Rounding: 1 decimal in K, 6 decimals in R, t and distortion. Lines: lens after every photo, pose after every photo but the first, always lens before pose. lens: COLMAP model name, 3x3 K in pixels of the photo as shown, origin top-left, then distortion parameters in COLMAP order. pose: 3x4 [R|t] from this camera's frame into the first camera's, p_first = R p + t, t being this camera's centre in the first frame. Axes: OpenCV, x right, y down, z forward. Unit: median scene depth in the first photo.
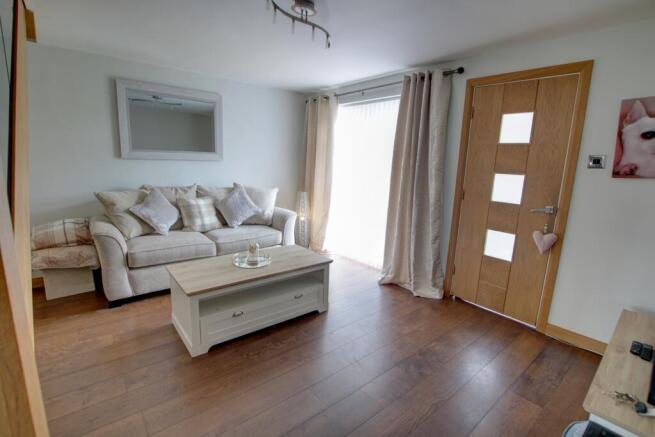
lens RADIAL K [[306.3, 0, 330.8], [0, 306.3, 216.3], [0, 0, 1]] dist [-0.027817, 0.000420]
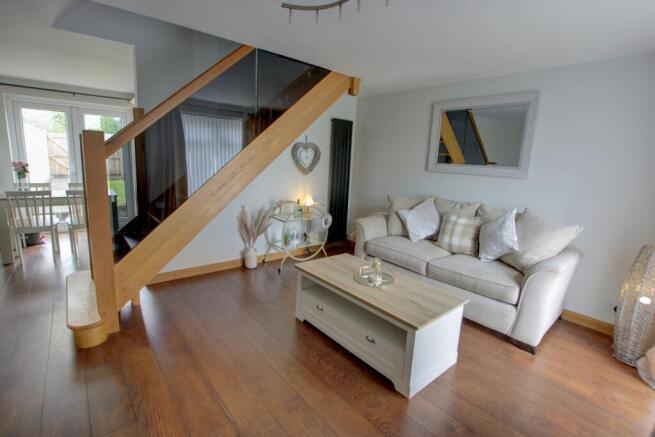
lens RADIAL K [[306.3, 0, 330.8], [0, 306.3, 216.3], [0, 0, 1]] dist [-0.027817, 0.000420]
pose [[0.015097, 0.140821, -0.989920, 0.474749], [-0.233805, 0.963083, 0.133438, -0.092446], [0.972166, 0.229434, 0.047465, 0.611041]]
